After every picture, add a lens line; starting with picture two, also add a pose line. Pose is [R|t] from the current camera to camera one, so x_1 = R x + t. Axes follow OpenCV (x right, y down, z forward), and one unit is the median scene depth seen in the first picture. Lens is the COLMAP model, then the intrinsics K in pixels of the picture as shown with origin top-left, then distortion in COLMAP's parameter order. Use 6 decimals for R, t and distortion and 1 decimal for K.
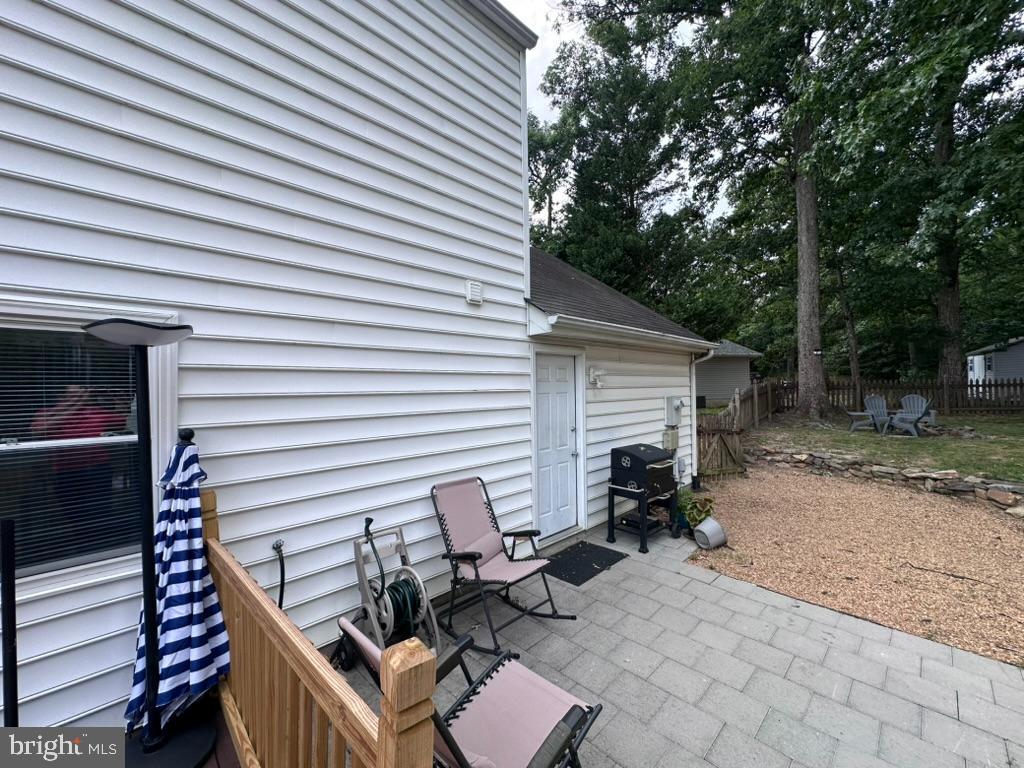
lens RADIAL K [[408.6, 0, 512.9], [0, 408.6, 382.9], [0, 0, 1]] dist [-0.005407, 0.000487]
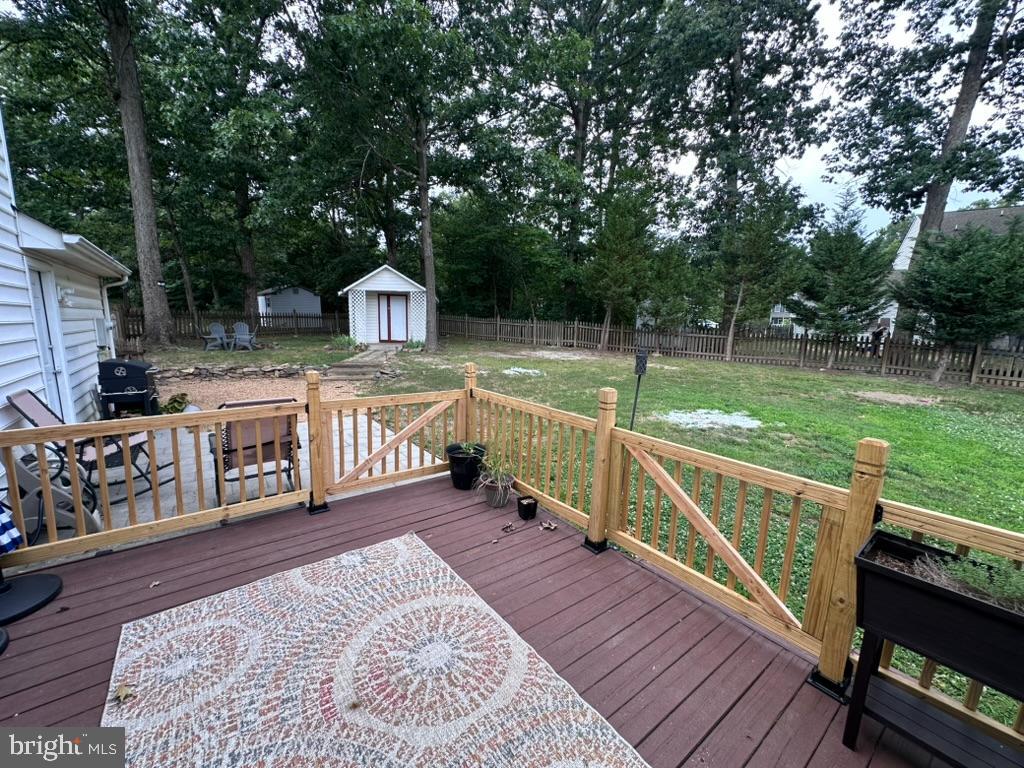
lens RADIAL K [[408.6, 0, 510.9], [0, 408.6, 386.0], [0, 0, 1]] dist [-0.005407, 0.000487]
pose [[0.131424, -0.148054, 0.980208, -0.454674], [-0.020698, 0.988159, 0.152030, 0.021195], [-0.991110, -0.040268, 0.126803, -0.157024]]
